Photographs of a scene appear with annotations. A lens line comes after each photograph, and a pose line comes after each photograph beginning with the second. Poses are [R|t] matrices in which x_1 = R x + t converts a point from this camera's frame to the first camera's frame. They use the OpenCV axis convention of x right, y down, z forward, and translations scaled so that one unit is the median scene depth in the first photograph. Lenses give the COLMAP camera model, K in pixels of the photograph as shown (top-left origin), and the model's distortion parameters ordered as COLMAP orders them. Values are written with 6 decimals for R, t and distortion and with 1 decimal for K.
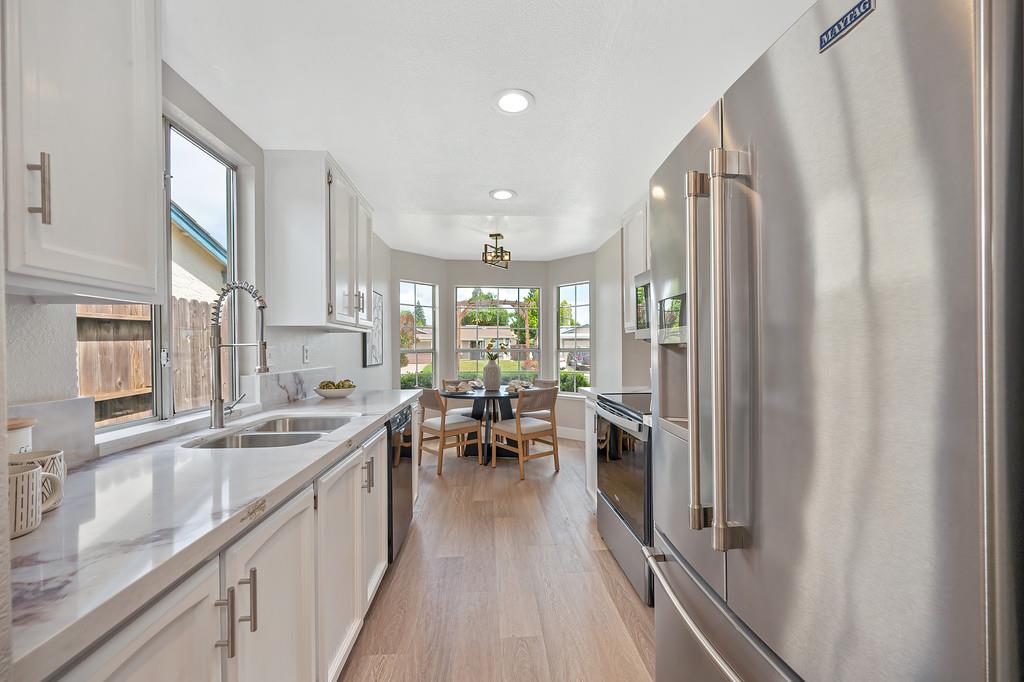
lens RADIAL K [[408.7, 0, 513.8], [0, 408.7, 347.0], [0, 0, 1]] dist [0.000241, -0.000046]
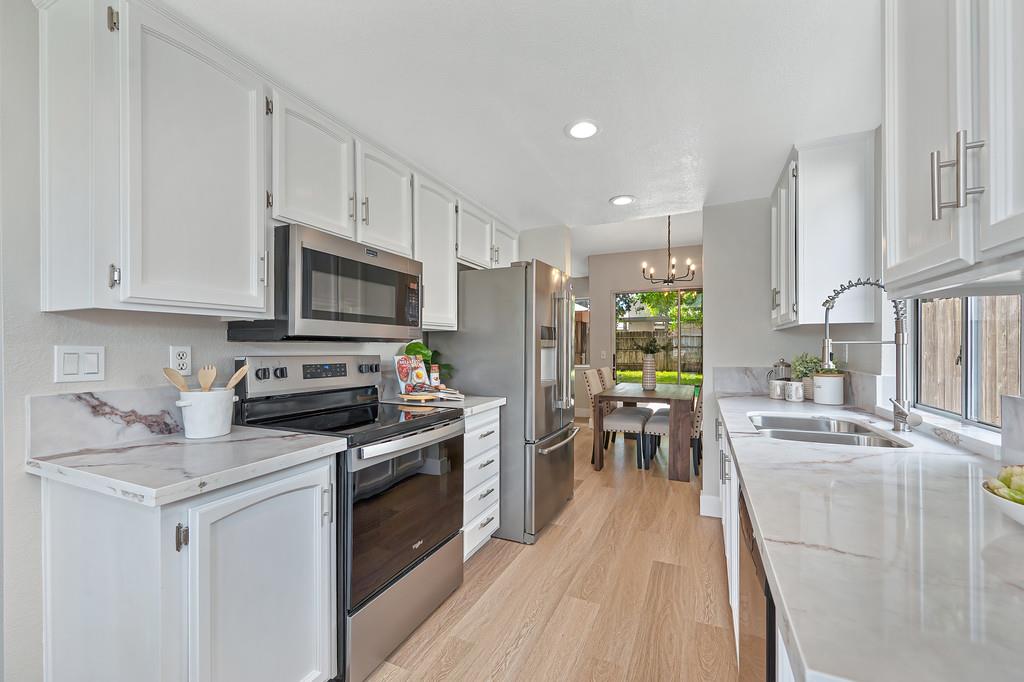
lens RADIAL K [[408.7, 0, 513.8], [0, 408.7, 347.0], [0, 0, 1]] dist [0.000241, -0.000046]
pose [[-0.878337, 0.010381, 0.477929, -0.150916], [0.007513, 0.999940, -0.007912, 0.002412], [-0.477983, -0.003359, -0.878363, 0.860316]]
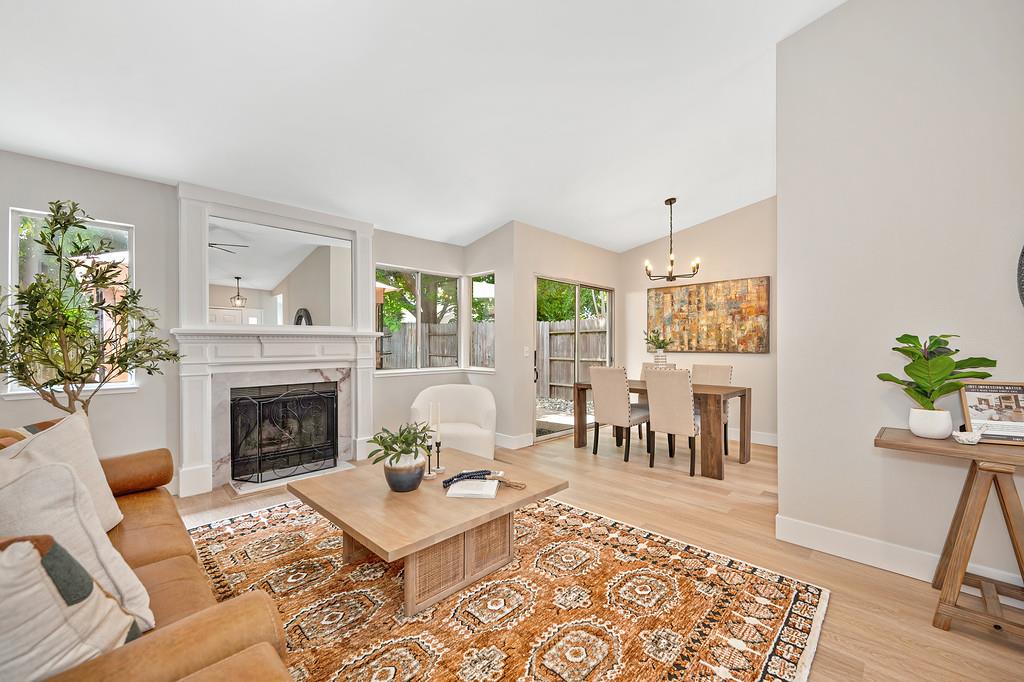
lens RADIAL K [[408.7, 0, 513.8], [0, 408.7, 347.0], [0, 0, 1]] dist [0.000241, -0.000046]
pose [[-0.750409, 0.008333, -0.660922, 1.018824], [0.007059, 0.999965, 0.004592, 0.002453], [0.660937, -0.001220, -0.750441, 0.277189]]
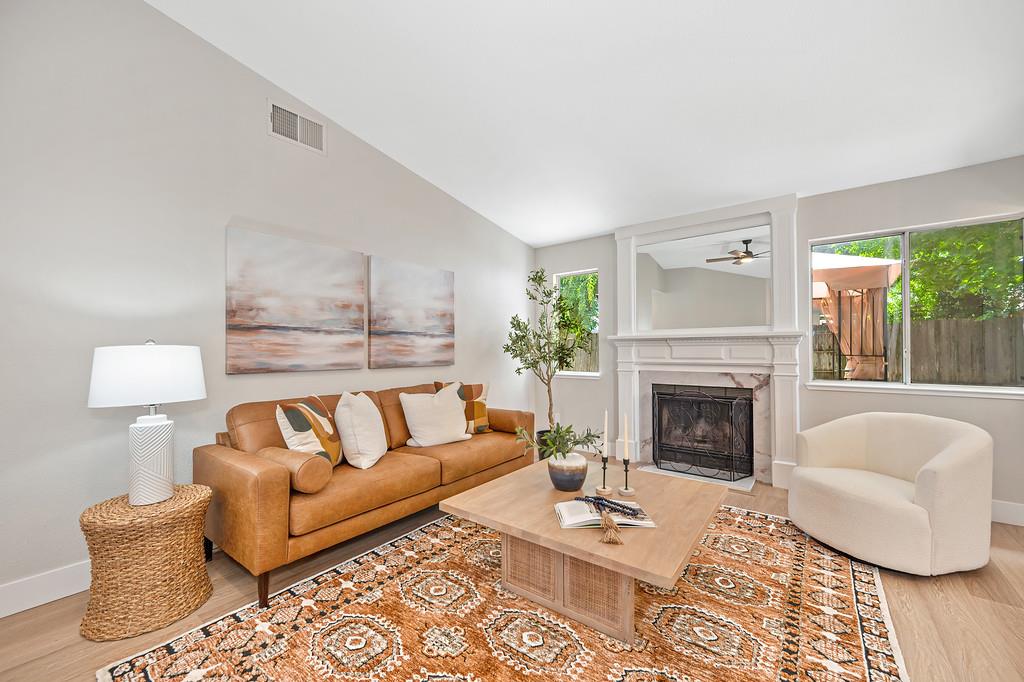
lens RADIAL K [[403.1, 0, 513.8], [0, 403.1, 345.4], [0, 0, 1]] dist [0.000305, -0.000196]
pose [[-0.748613, 0.012943, 0.662881, 0.507910], [0.004611, 0.999887, -0.014315, 0.005022], [-0.662991, -0.007660, -0.748588, 0.238158]]
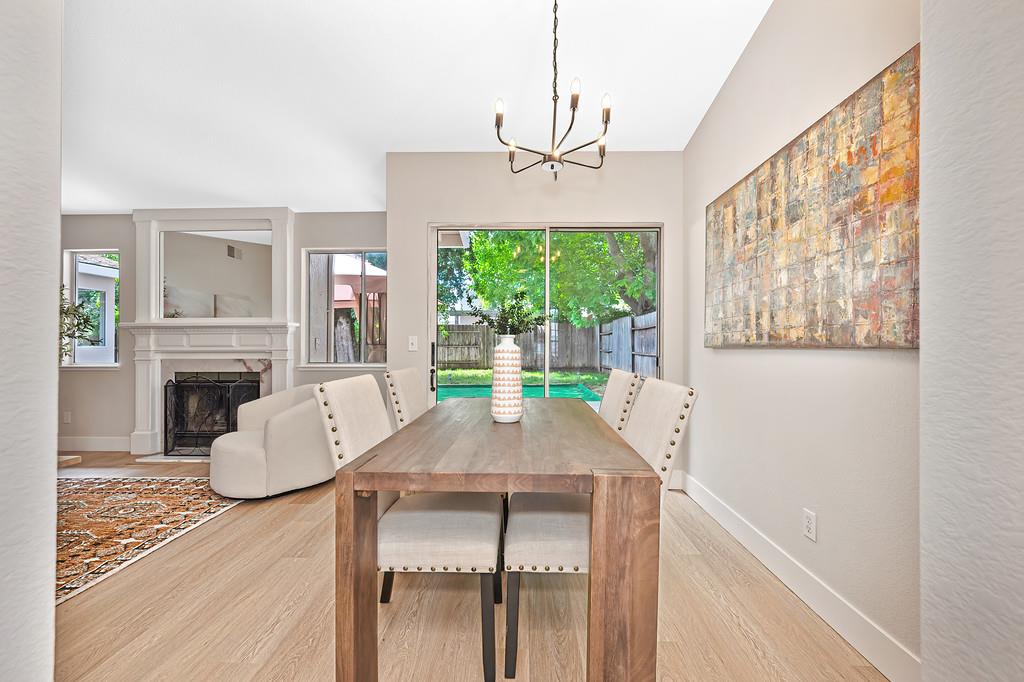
lens RADIAL K [[403.1, 0, 513.8], [0, 403.1, 345.4], [0, 0, 1]] dist [0.000305, -0.000196]
pose [[-0.995731, 0.003262, 0.092246, 0.004133], [0.002721, 0.999978, -0.005988, 0.029007], [-0.092263, -0.005712, -0.995718, 0.177010]]
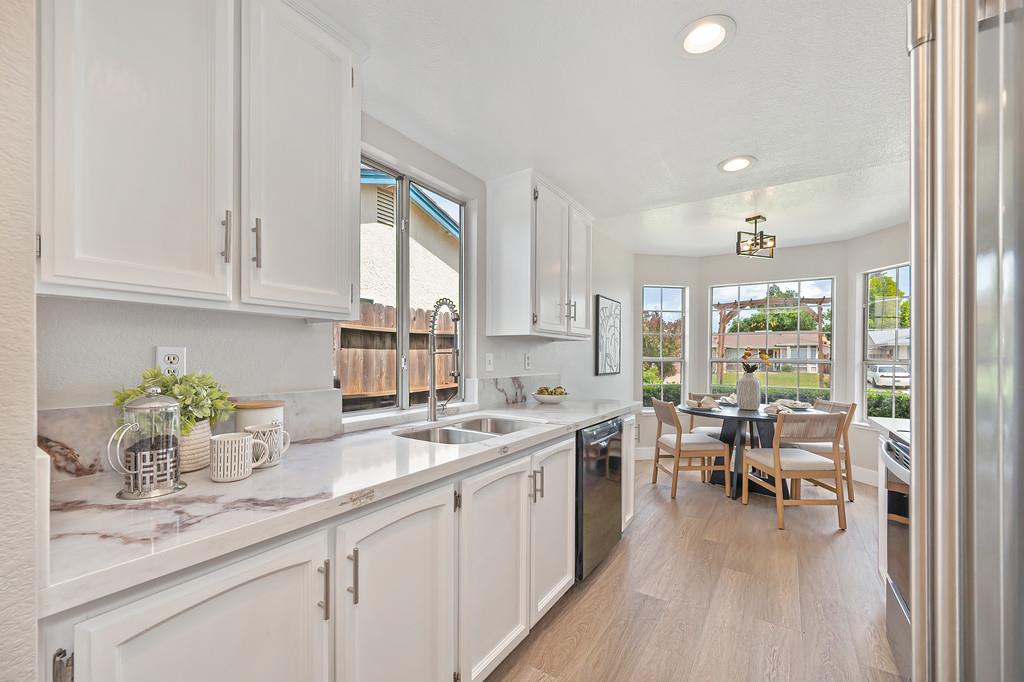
lens RADIAL K [[409.6, 0, 513.2], [0, 409.6, 356.5], [0, 0, 1]] dist [0.000614, -0.000103]
pose [[0.792843, 0.010244, -0.609340, 0.078094], [-0.008335, 0.999947, 0.005966, -0.000758], [0.609369, 0.000349, 0.792887, 0.069864]]
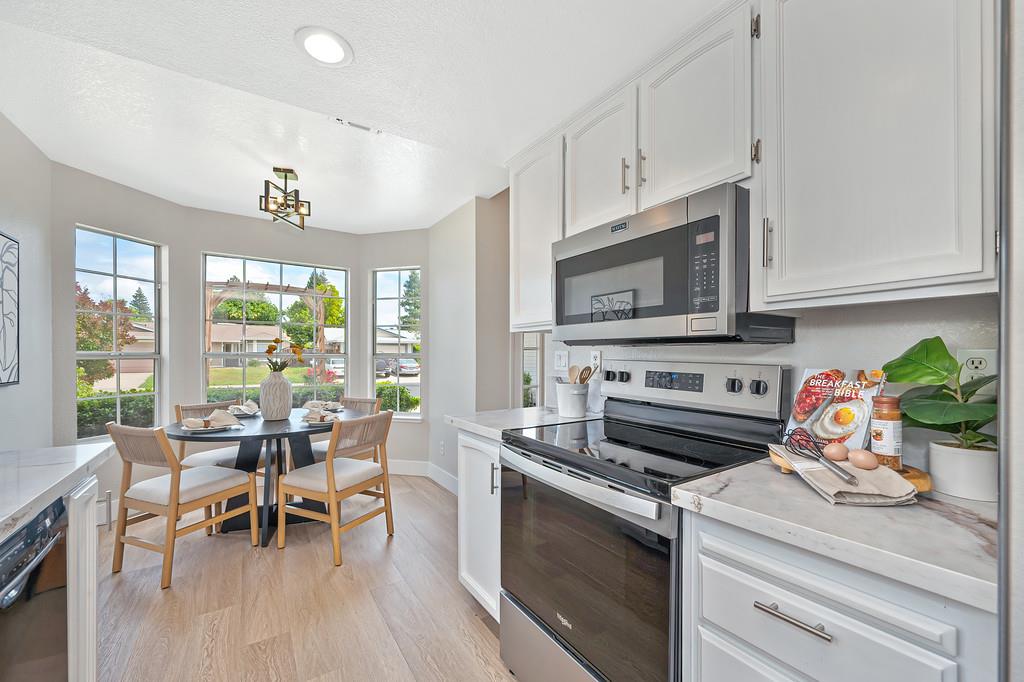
lens RADIAL K [[412.5, 0, 517.8], [0, 412.5, 357.1], [0, 0, 1]] dist [-0.001282, -0.000093]
pose [[0.870358, 0.005410, 0.492390, -0.045078], [-0.010816, 0.999908, 0.008132, 0.001319], [-0.492300, -0.012404, 0.870337, 0.288923]]
